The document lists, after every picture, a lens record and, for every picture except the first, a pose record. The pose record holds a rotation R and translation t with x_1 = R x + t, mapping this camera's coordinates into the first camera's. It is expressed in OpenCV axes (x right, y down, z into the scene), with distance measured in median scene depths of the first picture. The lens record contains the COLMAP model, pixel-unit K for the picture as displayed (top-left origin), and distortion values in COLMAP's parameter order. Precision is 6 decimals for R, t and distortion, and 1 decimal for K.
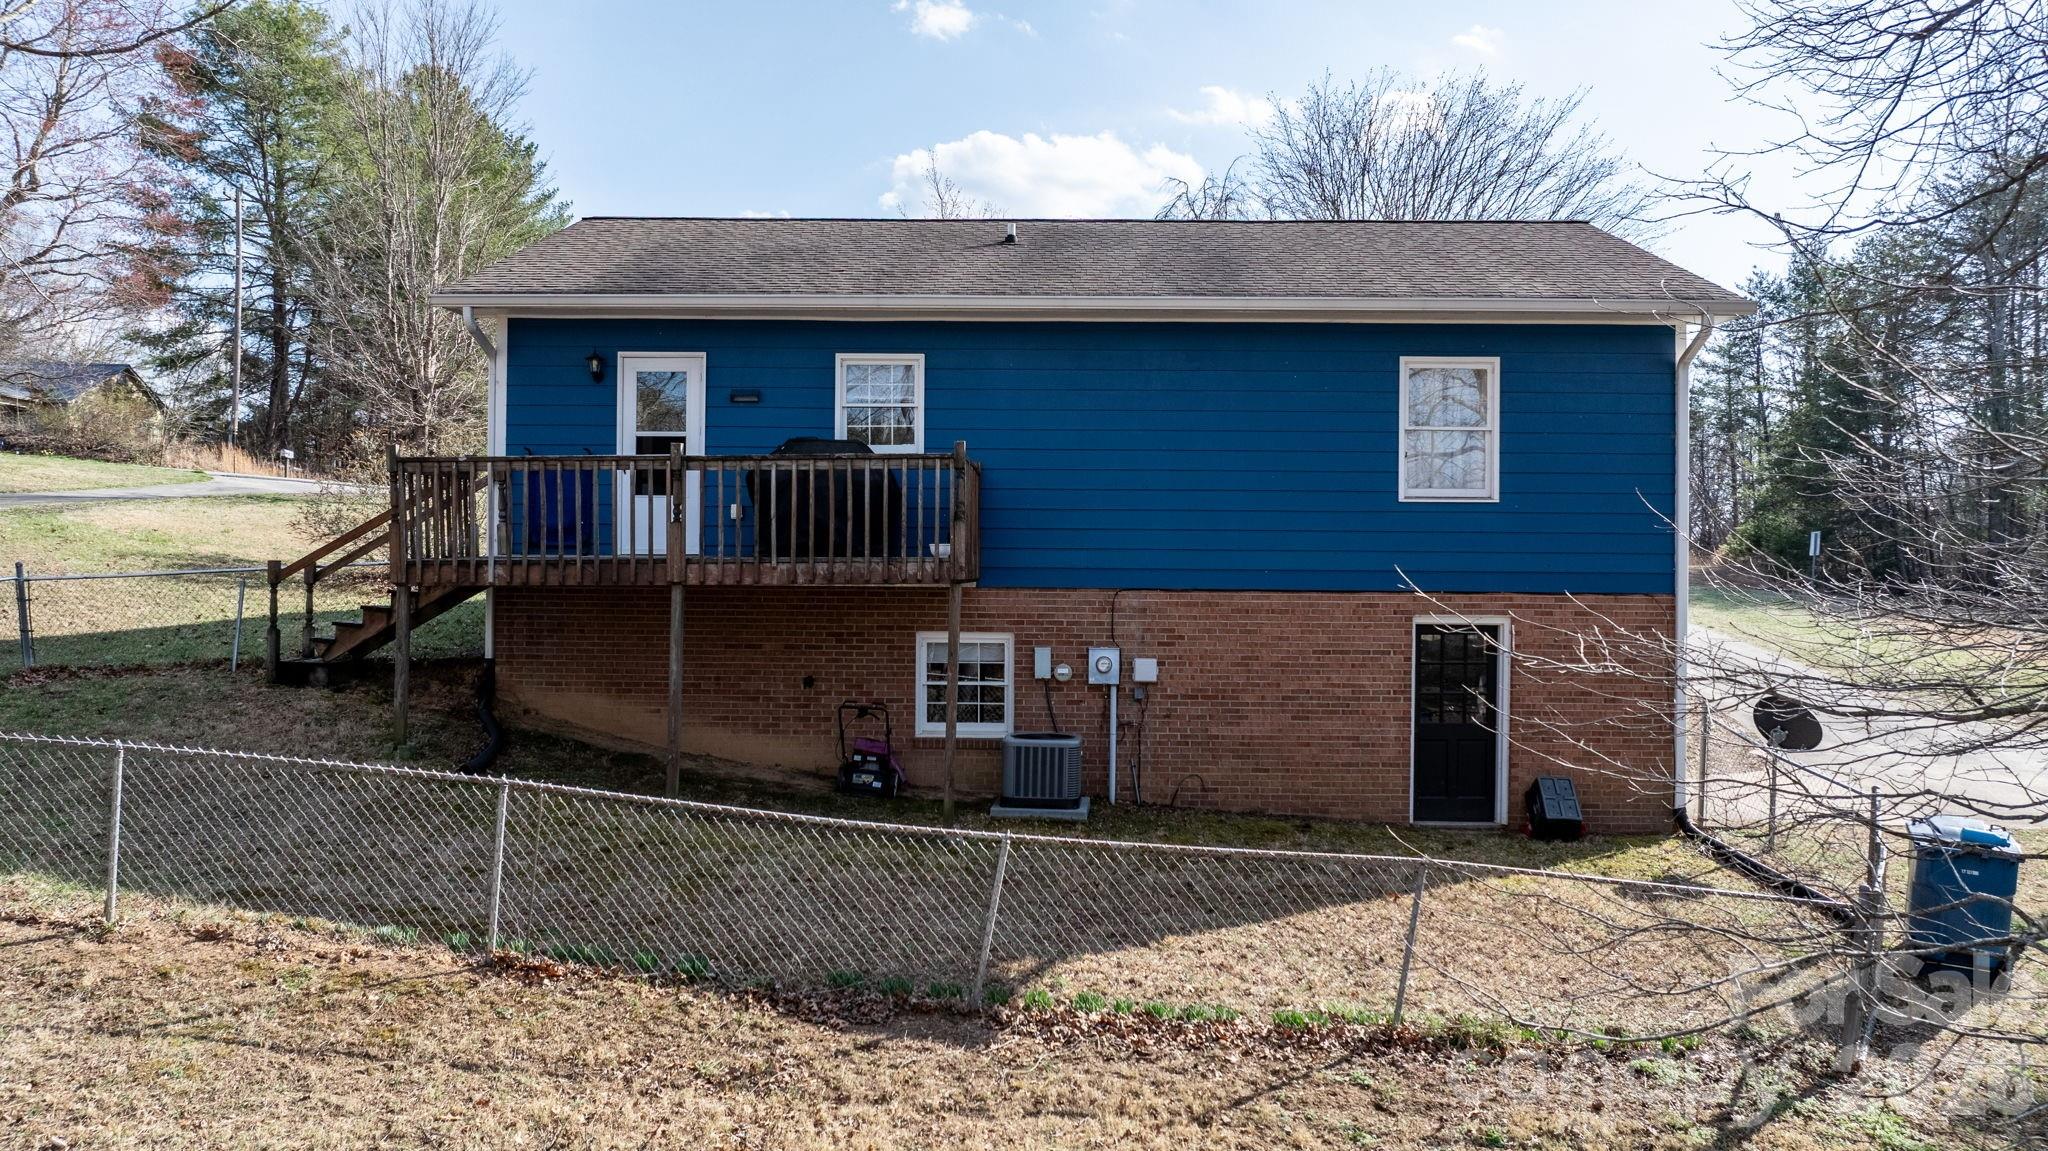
lens RADIAL K [[1438.6, 0, 1020.8], [0, 1438.6, 562.4], [0, 0, 1]] dist [-0.038937, 0.028335]
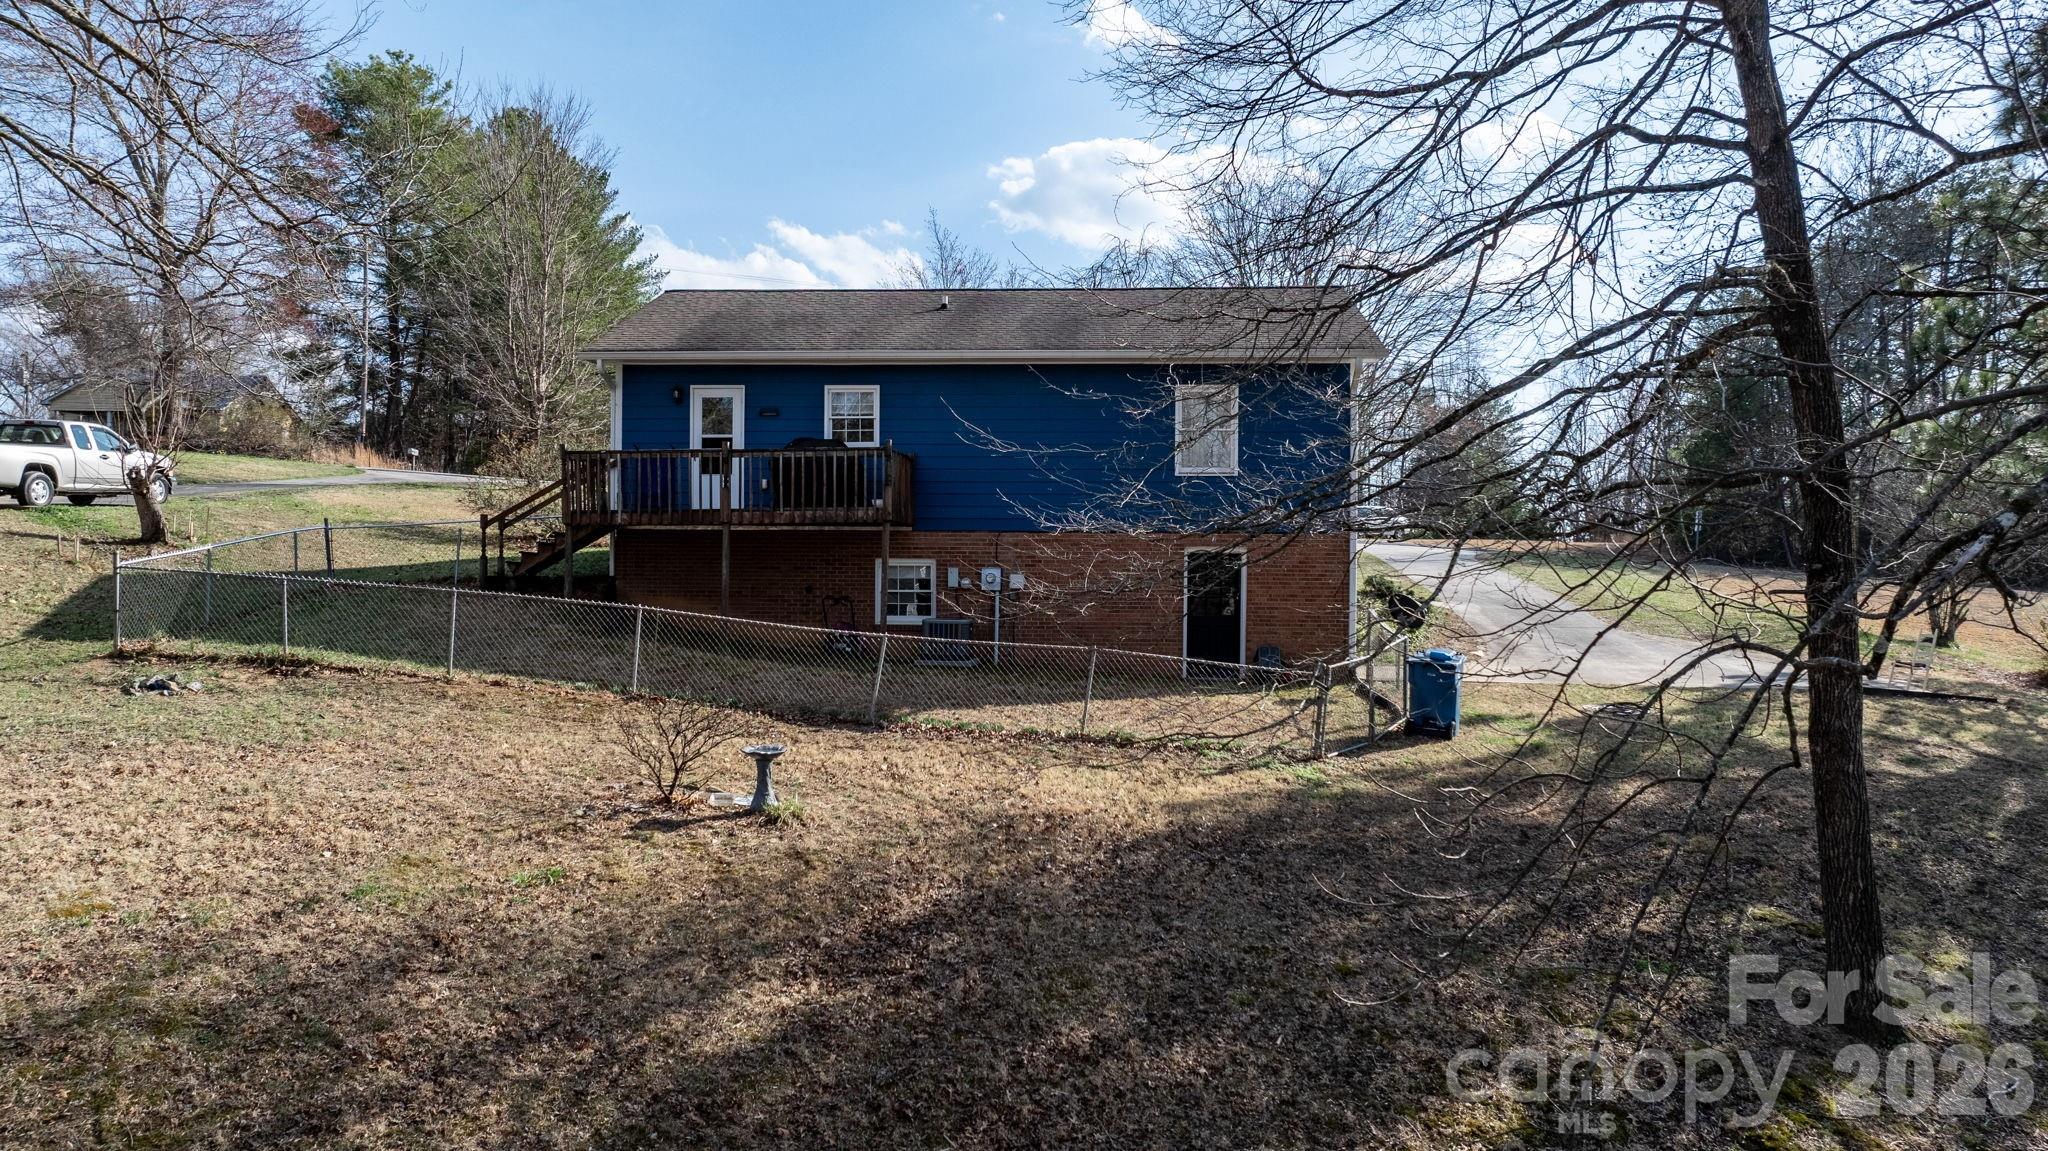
lens RADIAL K [[1438.6, 0, 1027.6], [0, 1438.6, 584.2], [0, 0, 1]] dist [-0.038937, 0.028335]
pose [[0.999283, -0.001359, -0.037849, 0.158683], [0.002024, 0.999844, 0.017523, 0.049418], [0.037819, -0.017587, 0.999130, -0.601959]]
